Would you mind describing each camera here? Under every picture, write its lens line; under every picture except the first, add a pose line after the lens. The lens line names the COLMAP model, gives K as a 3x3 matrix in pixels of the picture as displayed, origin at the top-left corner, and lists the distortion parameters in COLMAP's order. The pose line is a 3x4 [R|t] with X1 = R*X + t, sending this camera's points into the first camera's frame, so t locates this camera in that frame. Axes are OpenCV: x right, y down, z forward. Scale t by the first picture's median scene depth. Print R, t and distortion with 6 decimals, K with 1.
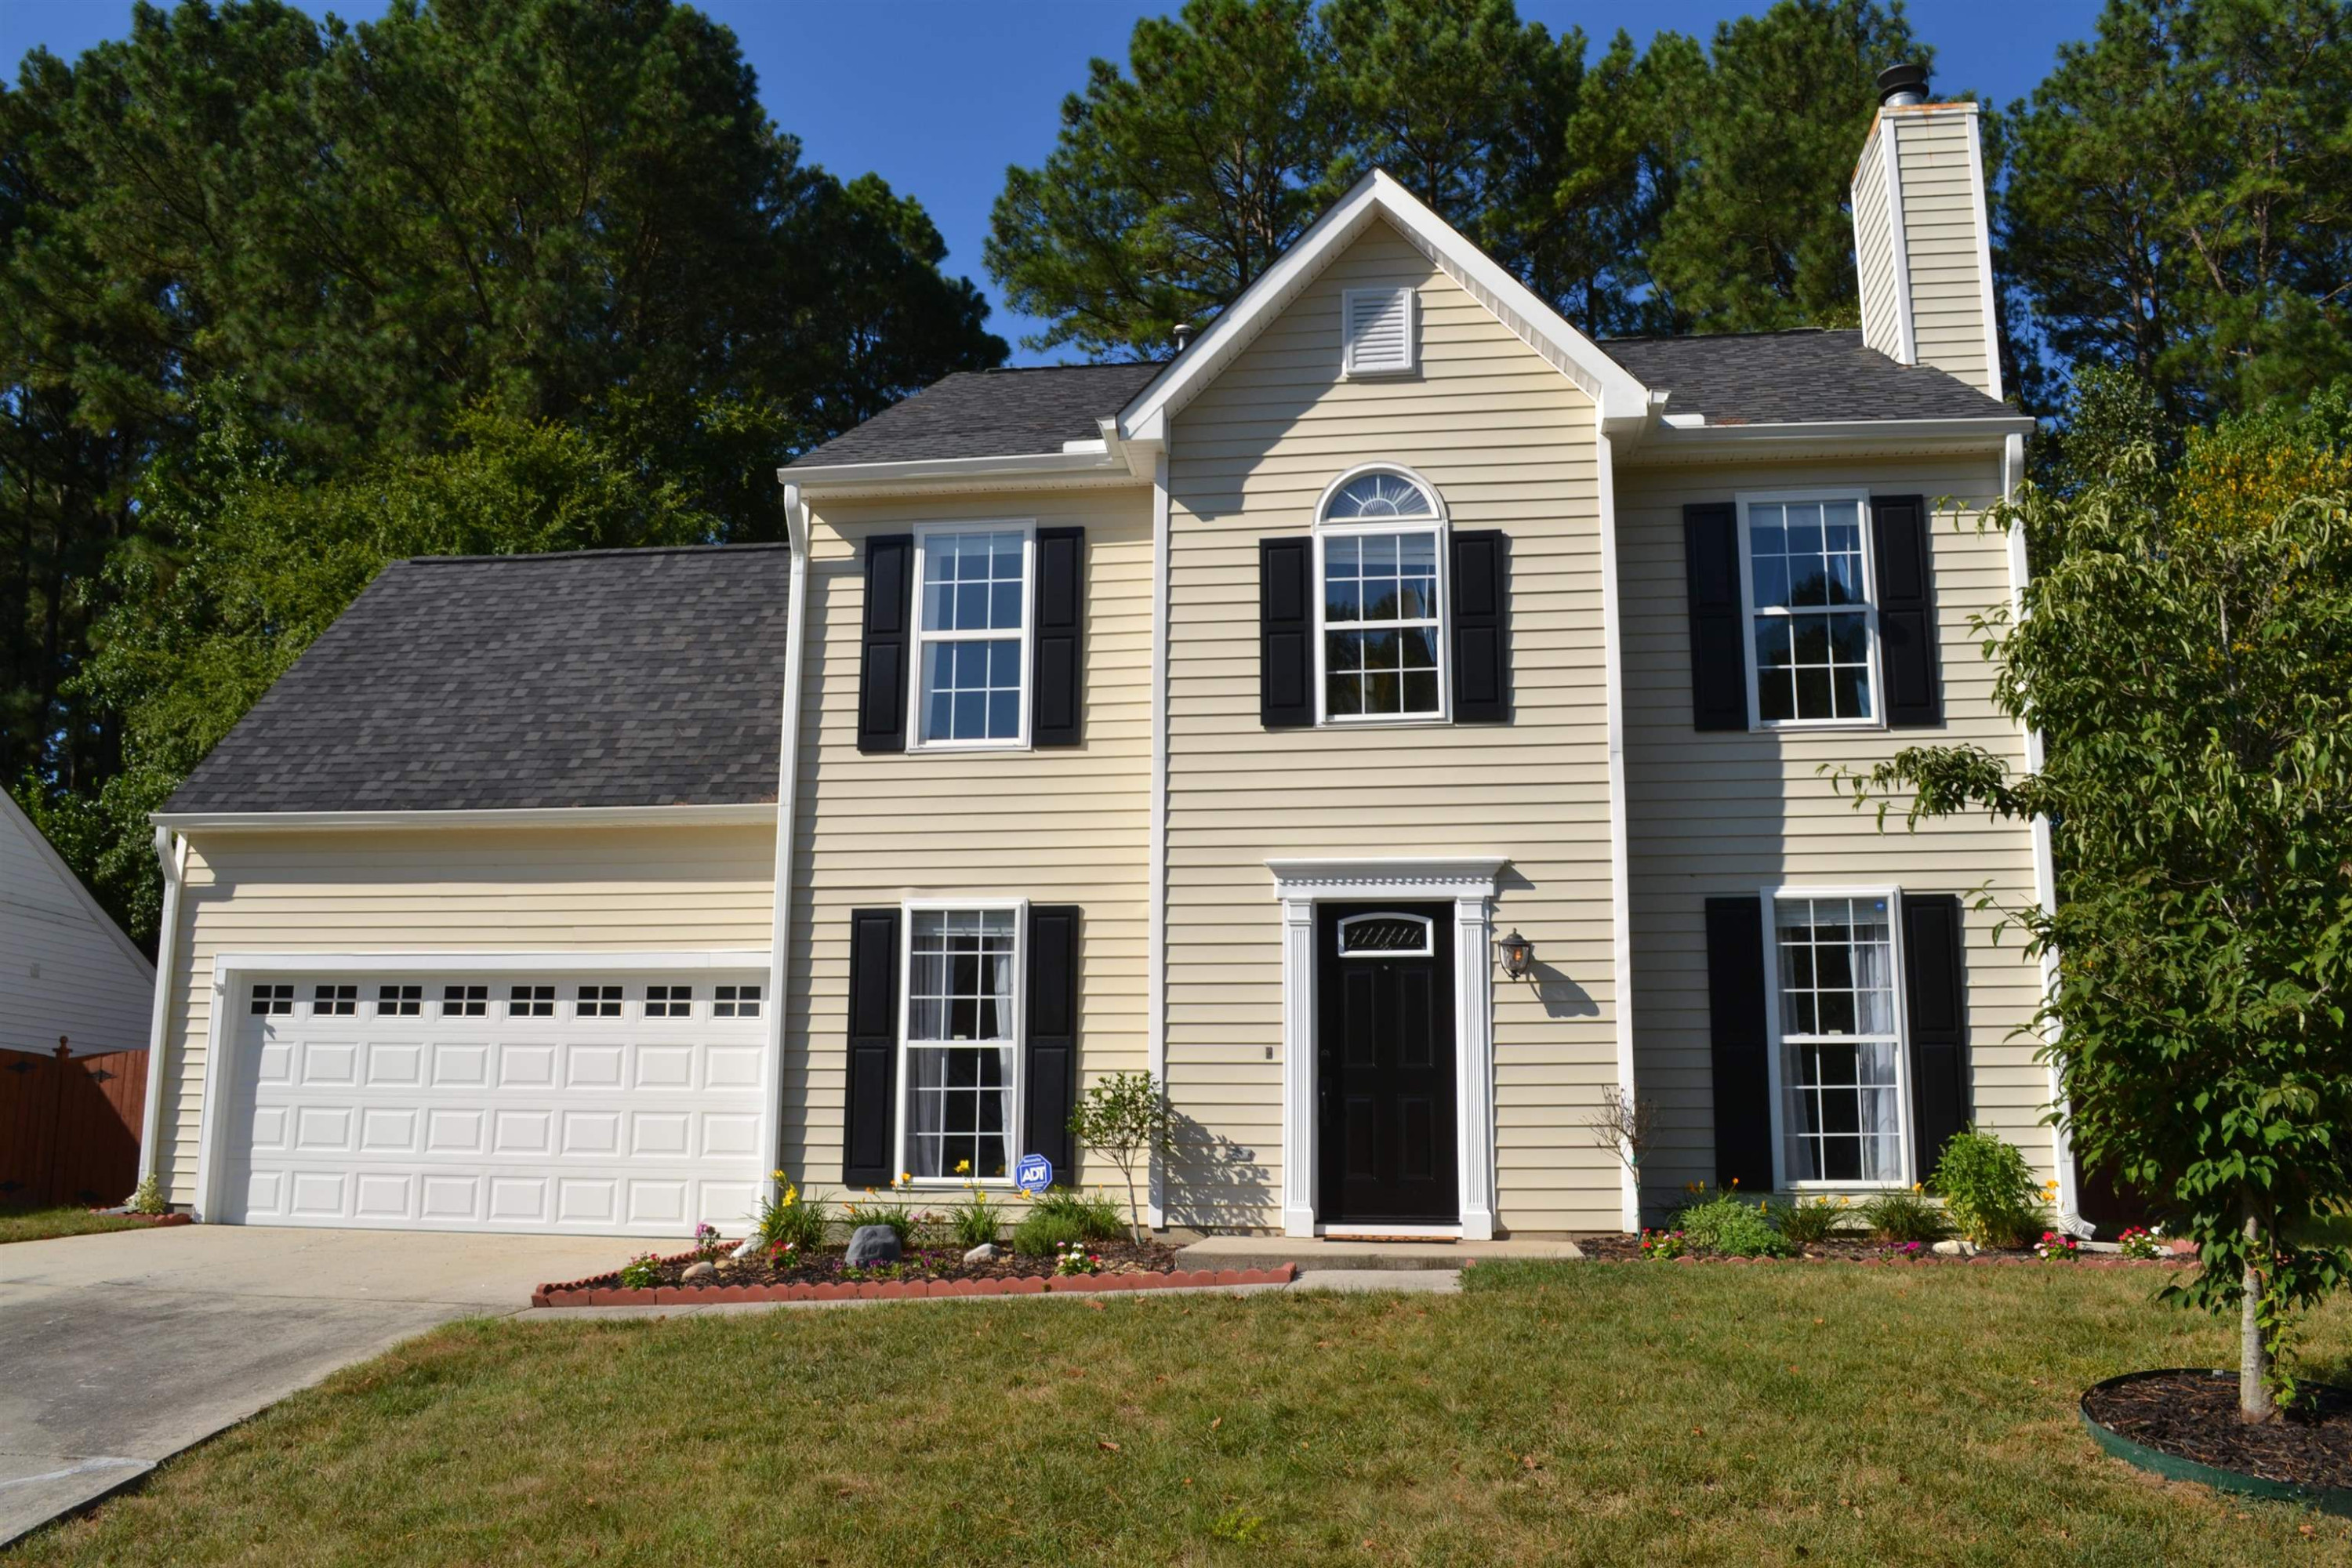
lens RADIAL K [[1889.6, 0, 947.5], [0, 1889.6, 810.8], [0, 0, 1]] dist [-0.078089, 0.000363]
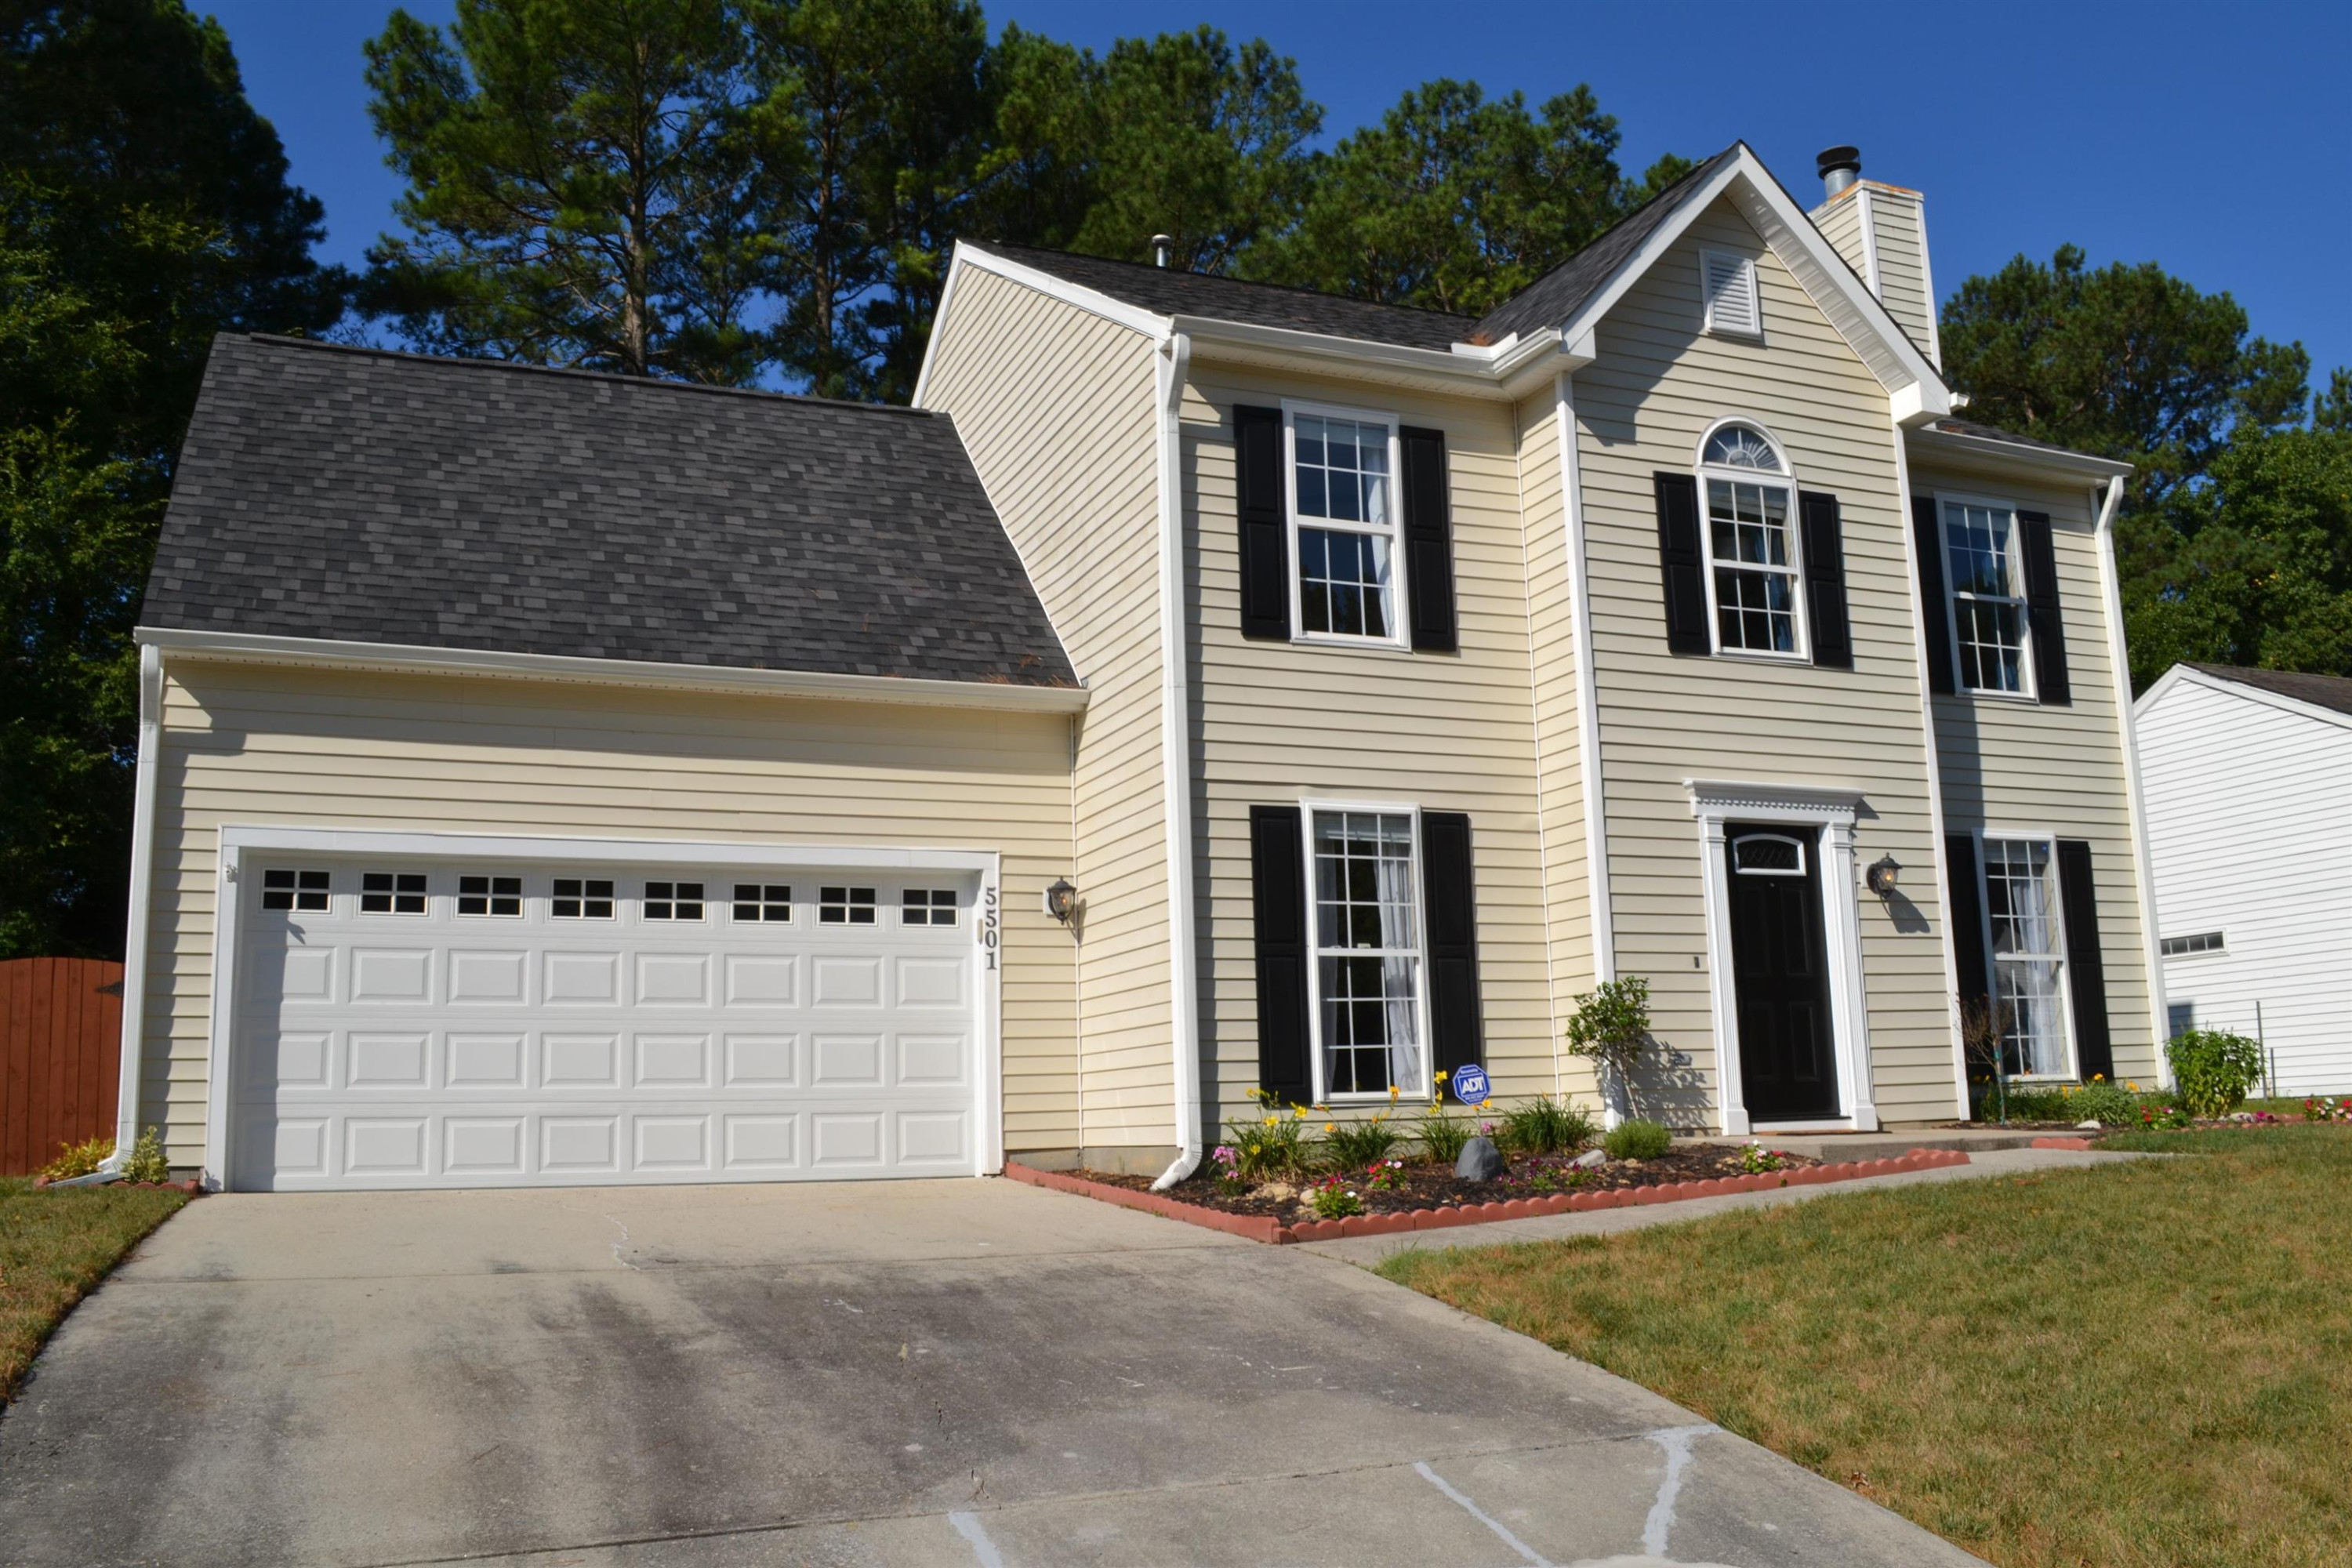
lens RADIAL K [[1889.6, 0, 1167.8], [0, 1889.6, 788.0], [0, 0, 1]] dist [-0.078089, 0.000363]
pose [[0.855258, 0.058380, 0.514904, -0.571382], [-0.066907, 0.997757, -0.001993, 0.049011], [-0.513866, -0.032746, 0.857246, 0.236908]]
